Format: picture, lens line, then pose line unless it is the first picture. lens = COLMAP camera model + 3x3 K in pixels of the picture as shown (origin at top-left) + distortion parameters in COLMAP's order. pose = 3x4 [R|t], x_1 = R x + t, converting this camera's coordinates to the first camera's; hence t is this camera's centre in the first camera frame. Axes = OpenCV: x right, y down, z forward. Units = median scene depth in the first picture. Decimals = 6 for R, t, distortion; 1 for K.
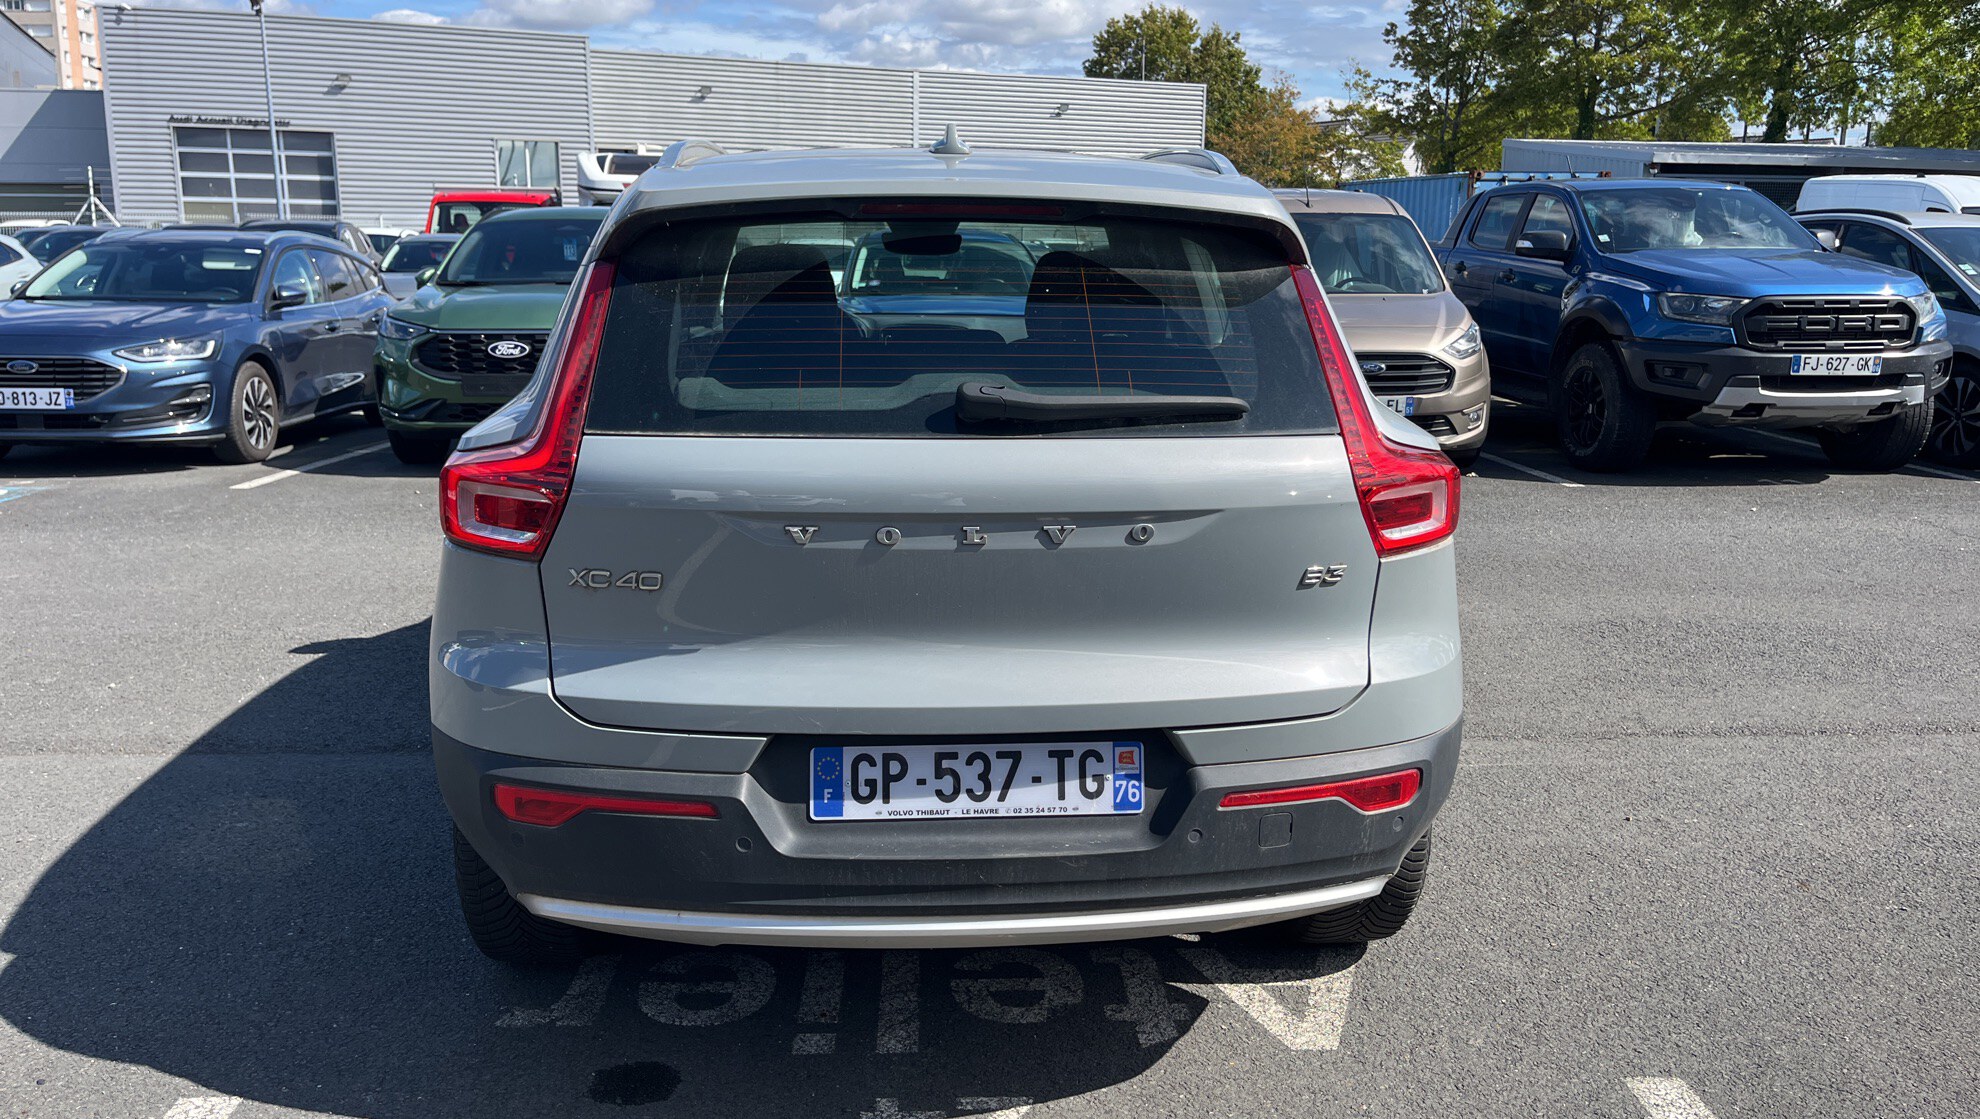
lens RADIAL K [[1541.6, 0, 990.0], [0, 1541.6, 559.5], [0, 0, 1]] dist [0.083567, -0.122649]
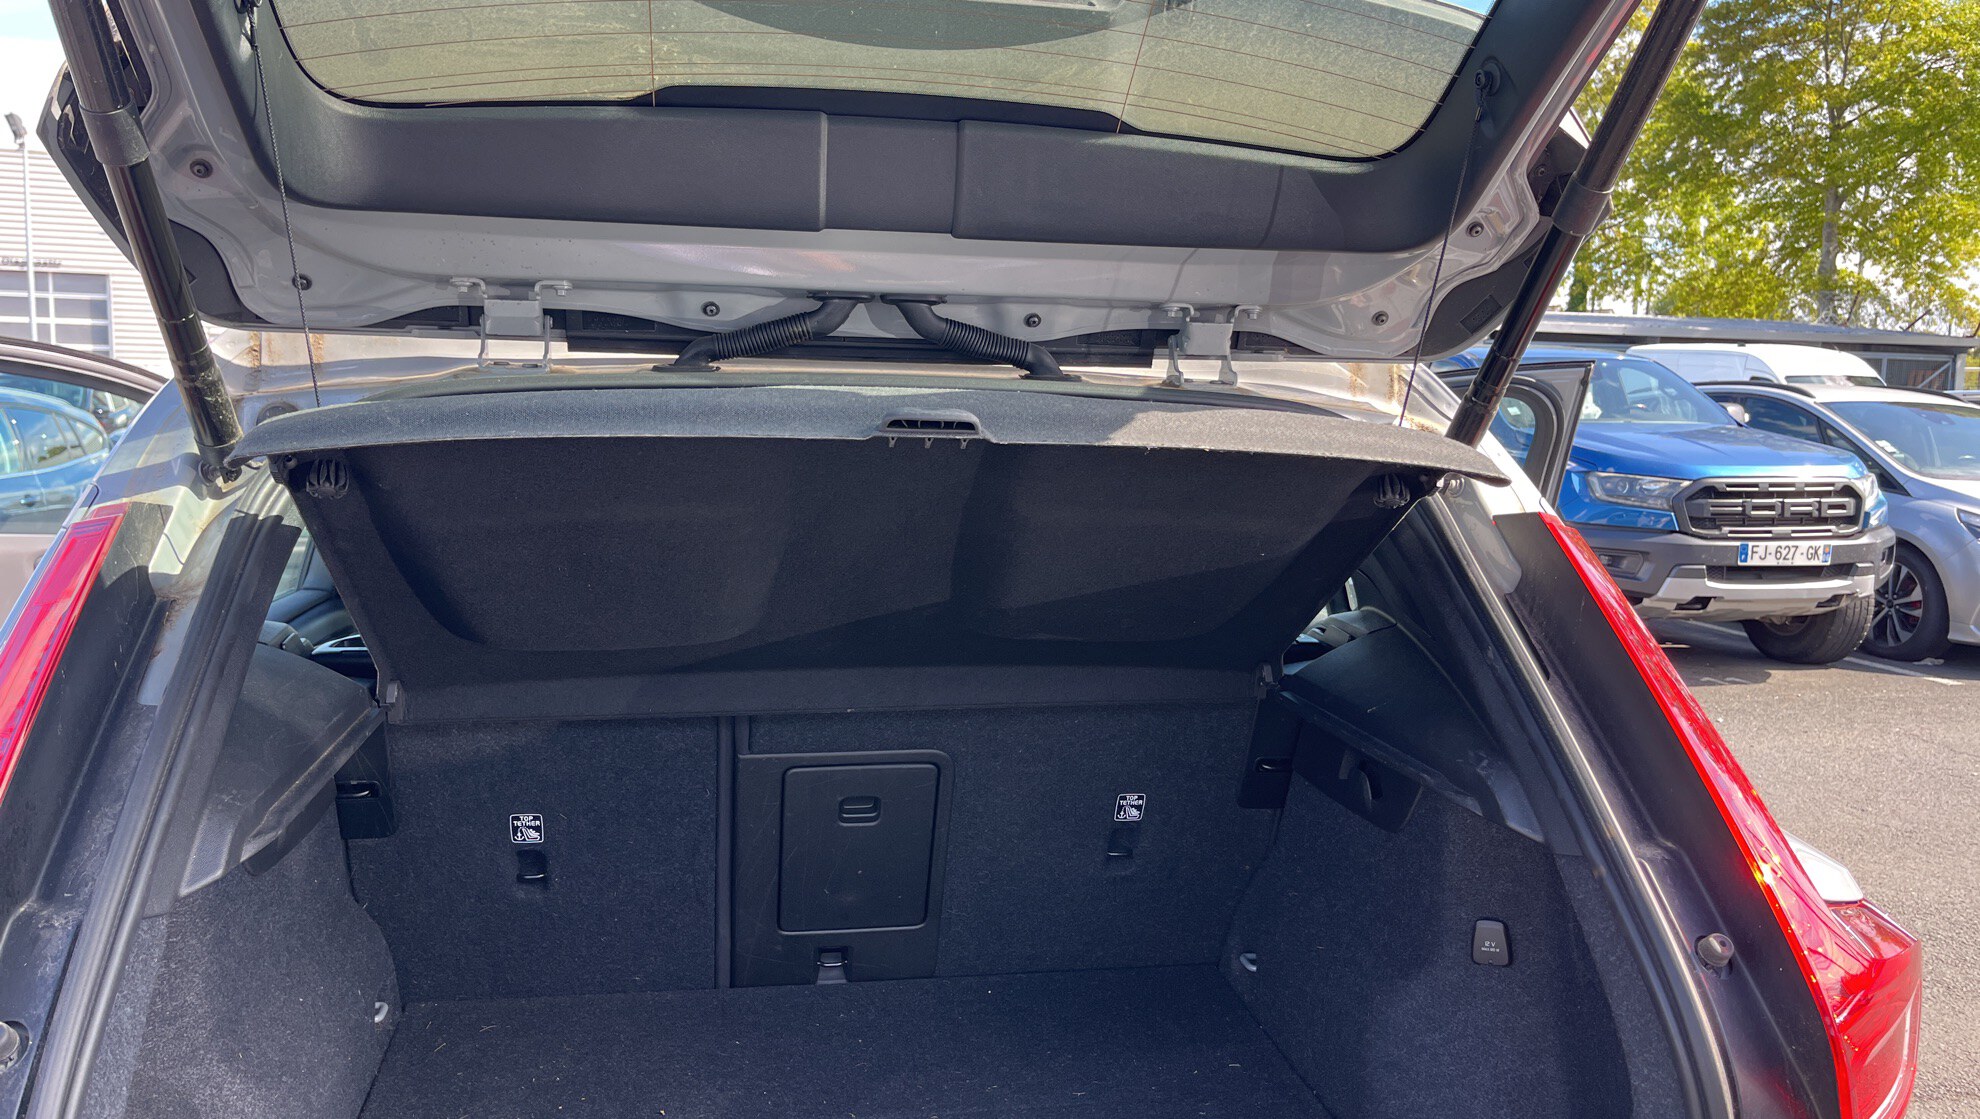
lens RADIAL K [[1541.6, 0, 990.0], [0, 1541.6, 559.5], [0, 0, 1]] dist [0.083567, -0.122649]
pose [[0.994028, -0.001236, 0.109123, -0.013120], [0.011716, 0.995365, -0.095450, -0.040019], [-0.108499, 0.096159, 0.989435, 0.156063]]
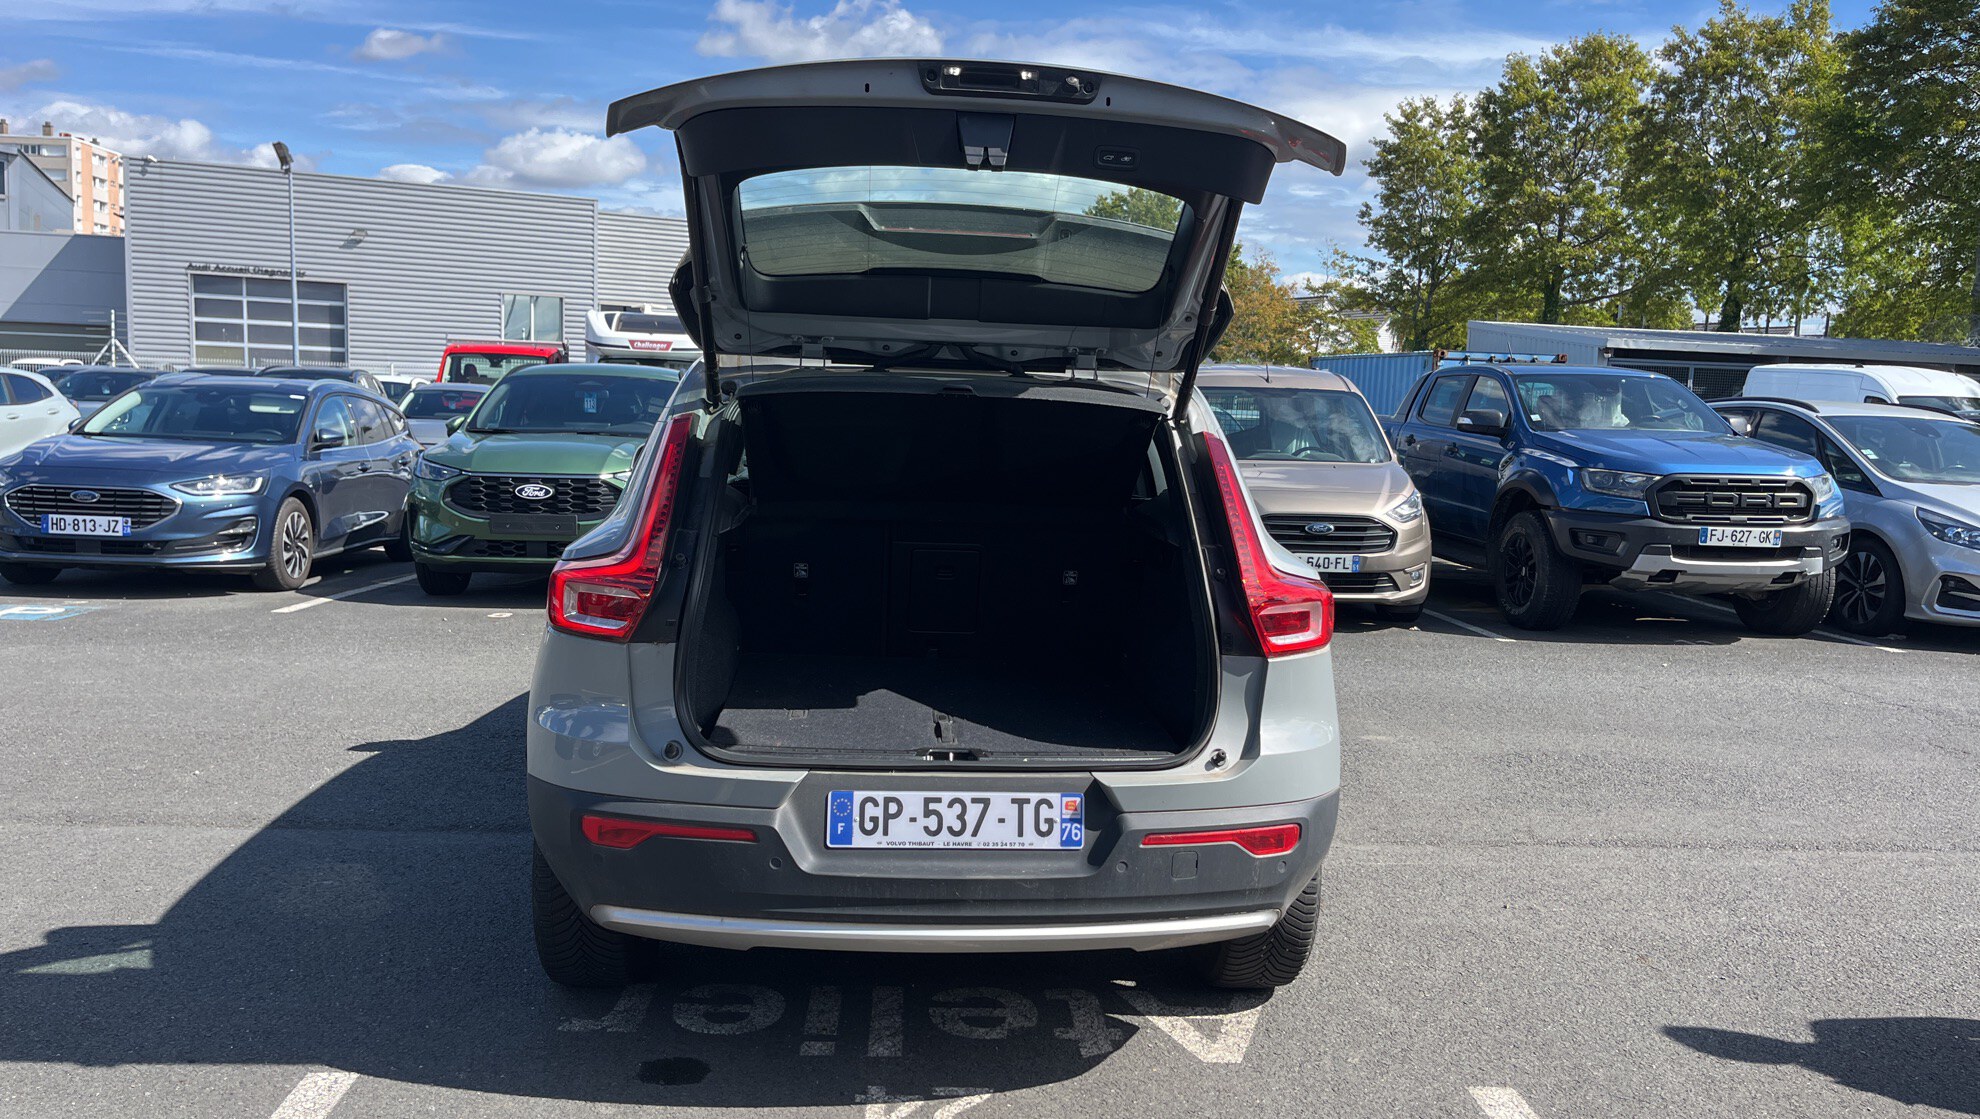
lens RADIAL K [[1541.6, 0, 990.0], [0, 1541.6, 559.5], [0, 0, 1]] dist [0.083567, -0.122649]
pose [[0.999623, 0.025330, 0.010602, 0.000281], [-0.024131, 0.994594, -0.101002, 0.015324], [-0.013103, 0.100708, 0.994830, -0.087611]]
